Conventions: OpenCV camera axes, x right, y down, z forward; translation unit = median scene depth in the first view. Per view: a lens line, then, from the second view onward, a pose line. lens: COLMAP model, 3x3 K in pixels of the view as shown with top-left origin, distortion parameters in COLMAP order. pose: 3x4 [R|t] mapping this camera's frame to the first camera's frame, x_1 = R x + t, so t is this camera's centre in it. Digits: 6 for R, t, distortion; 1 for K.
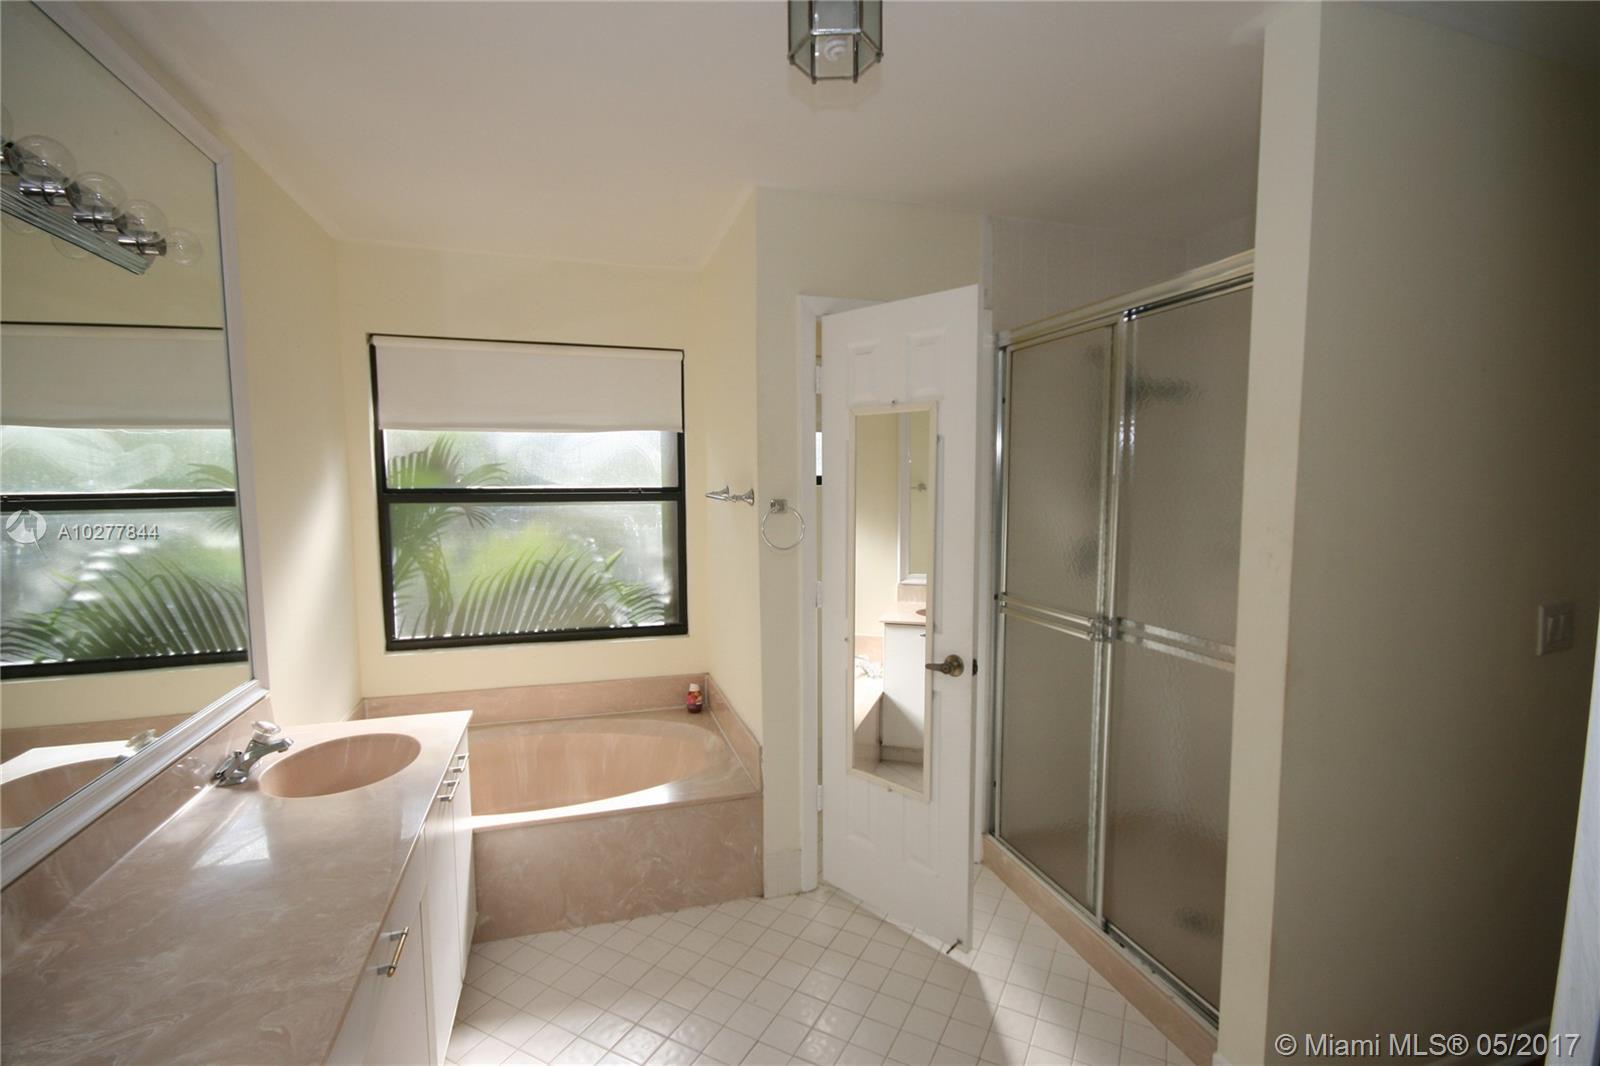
lens RADIAL K [[738.2, 0, 803.3], [0, 738.2, 535.9], [0, 0, 1]] dist [0.005435, -0.010447]
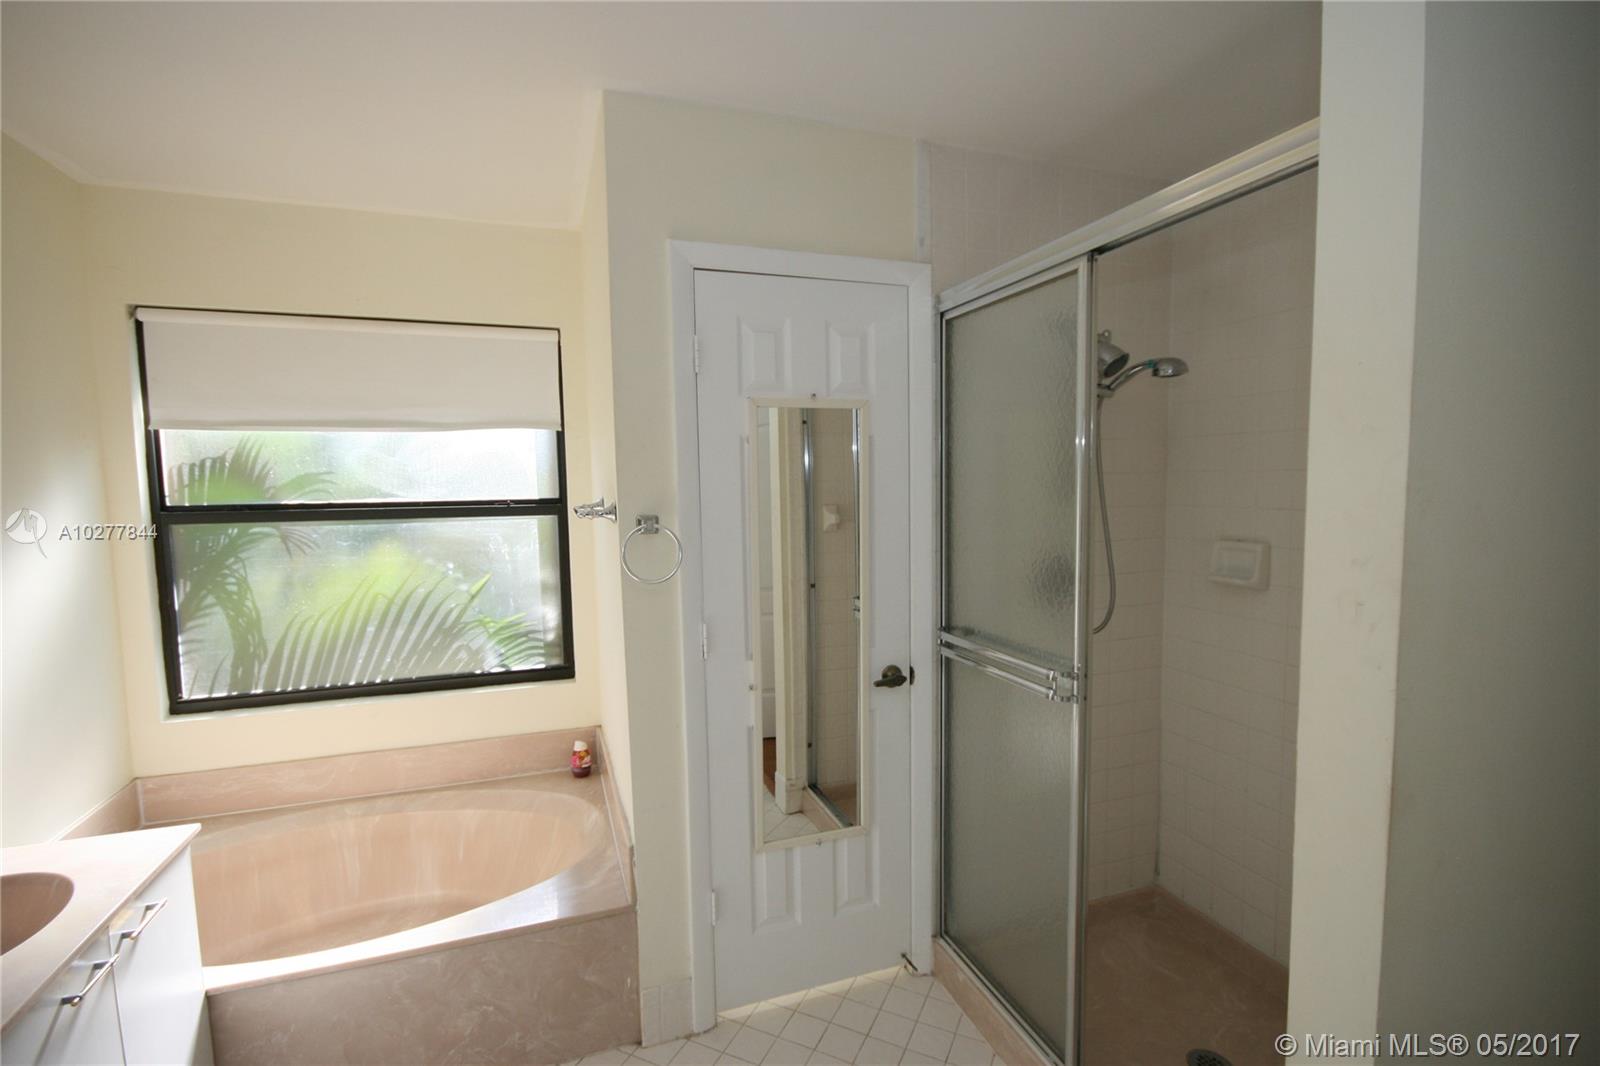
lens RADIAL K [[738.2, 0, 797.6], [0, 738.2, 537.4], [0, 0, 1]] dist [0.005435, -0.010447]
pose [[0.999244, -0.015196, 0.035777, 0.069600], [0.015351, 0.999874, -0.004066, -0.017255], [-0.035711, 0.004613, 0.999352, 0.195692]]
